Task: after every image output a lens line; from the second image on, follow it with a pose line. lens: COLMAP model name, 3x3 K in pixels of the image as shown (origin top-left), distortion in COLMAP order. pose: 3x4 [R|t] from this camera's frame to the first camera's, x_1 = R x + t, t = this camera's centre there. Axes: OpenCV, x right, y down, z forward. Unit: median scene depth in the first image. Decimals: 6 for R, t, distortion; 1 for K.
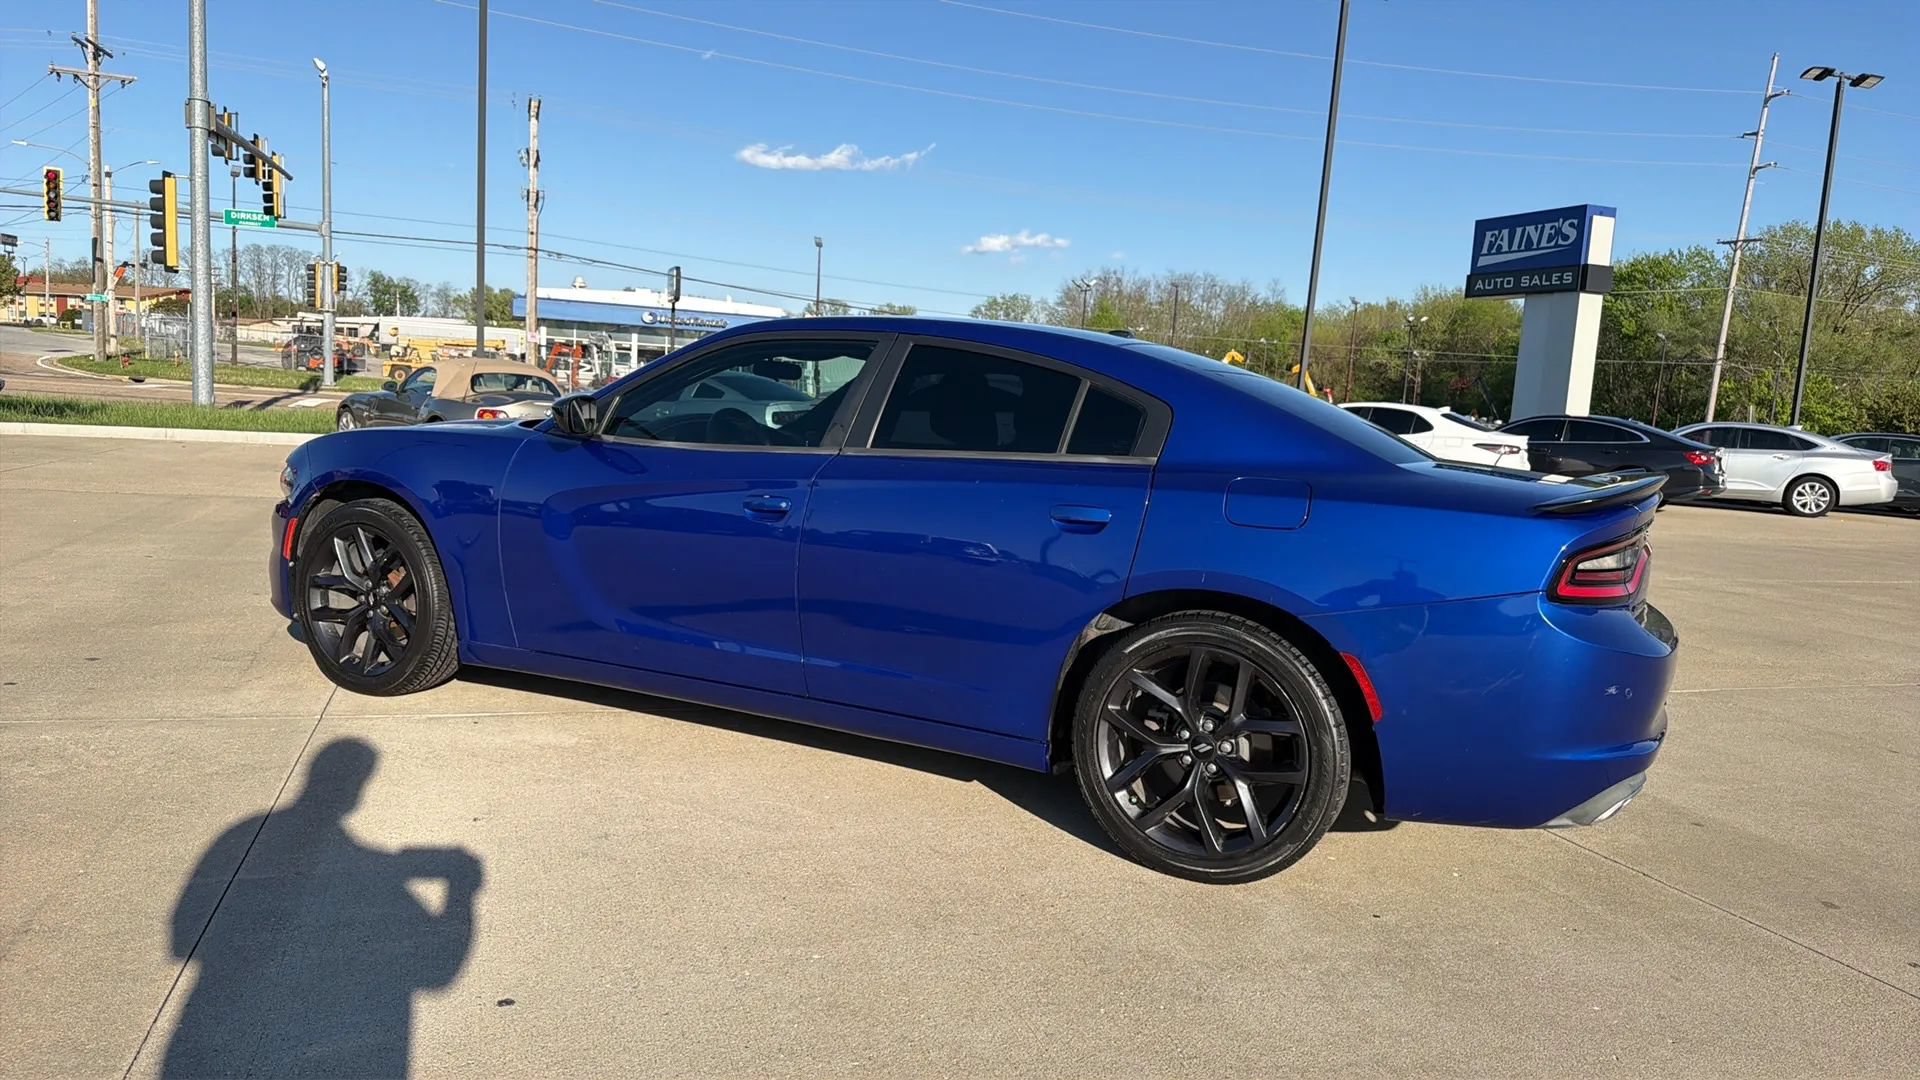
lens RADIAL K [[1305.1, 0, 938.4], [0, 1305.1, 562.3], [0, 0, 1]] dist [0.069320, -0.088744]
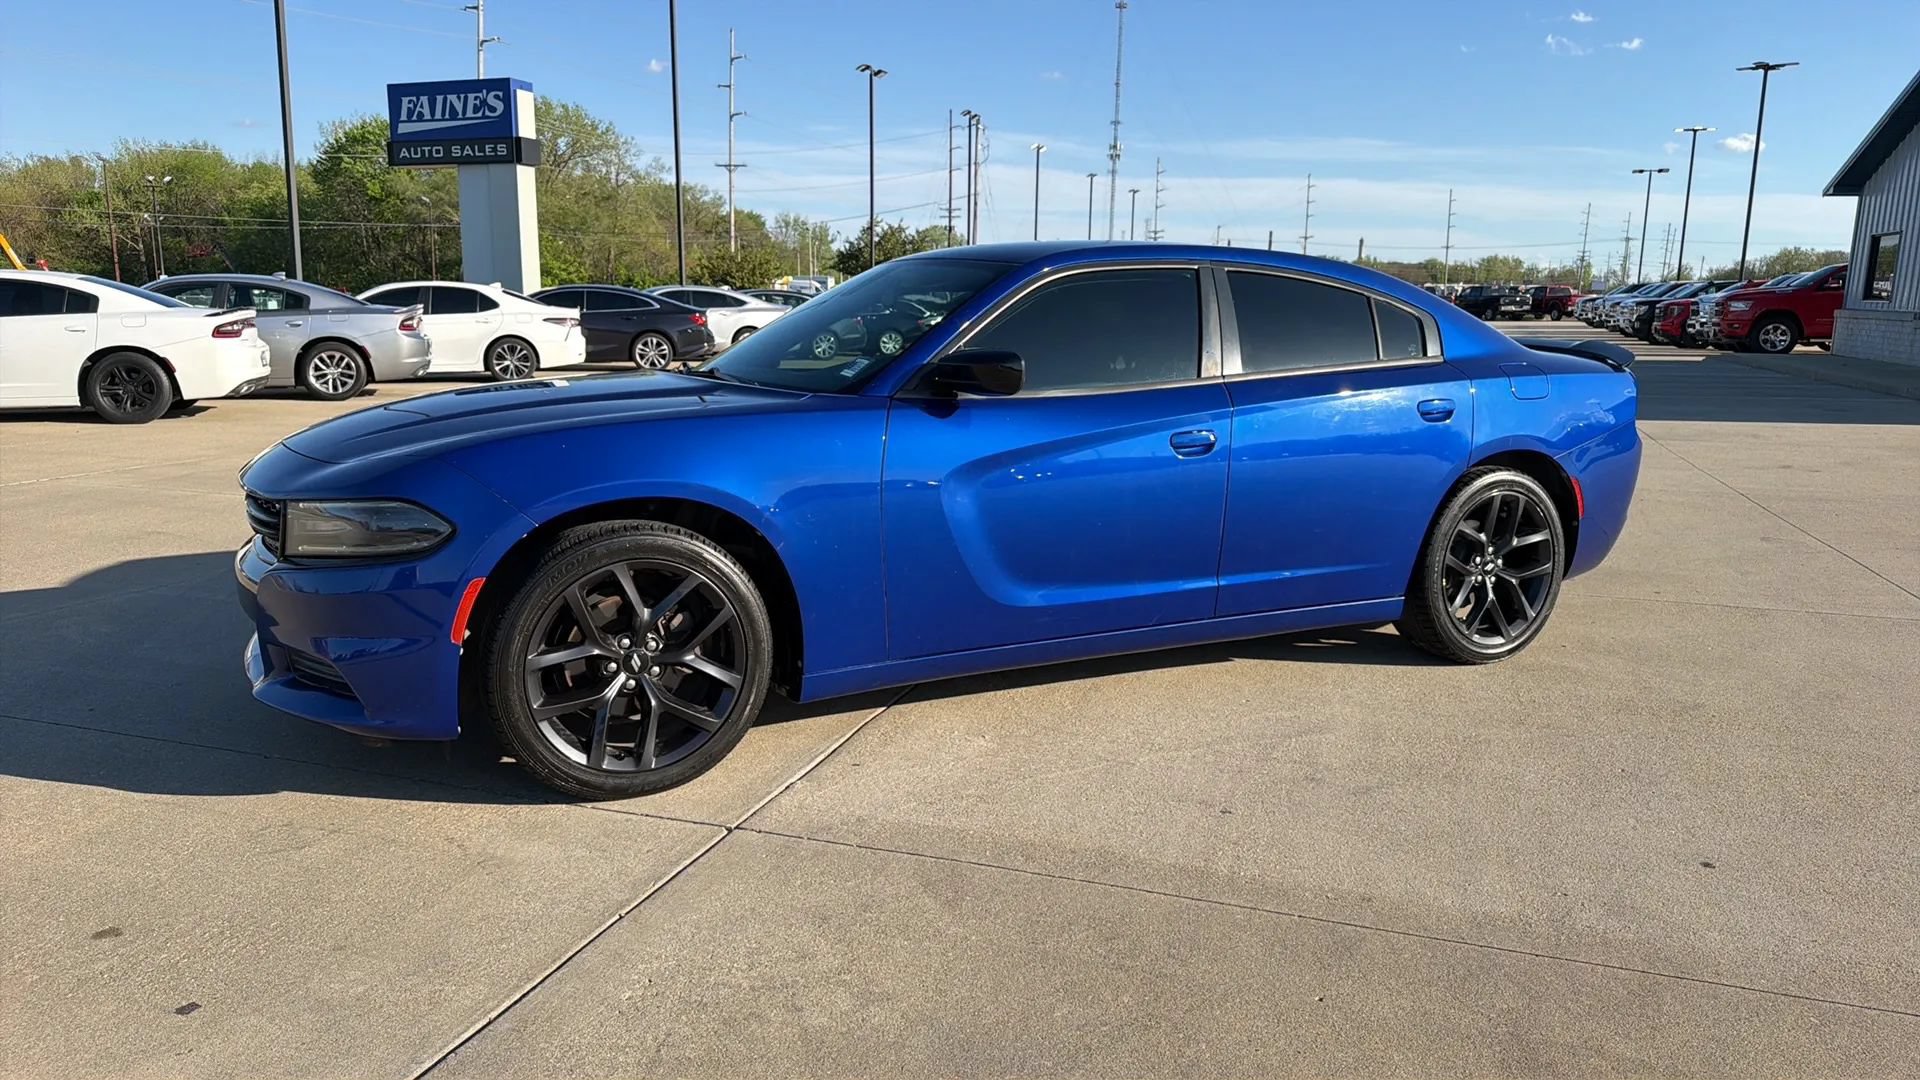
lens RADIAL K [[1310.1, 0, 957.9], [0, 1310.1, 535.0], [0, 0, 1]] dist [0.049508, -0.059568]
pose [[0.598654, -0.197932, 0.776167, -0.163952], [0.133113, 0.980099, 0.147268, -0.022841], [-0.789870, 0.015155, 0.613088, 0.082751]]
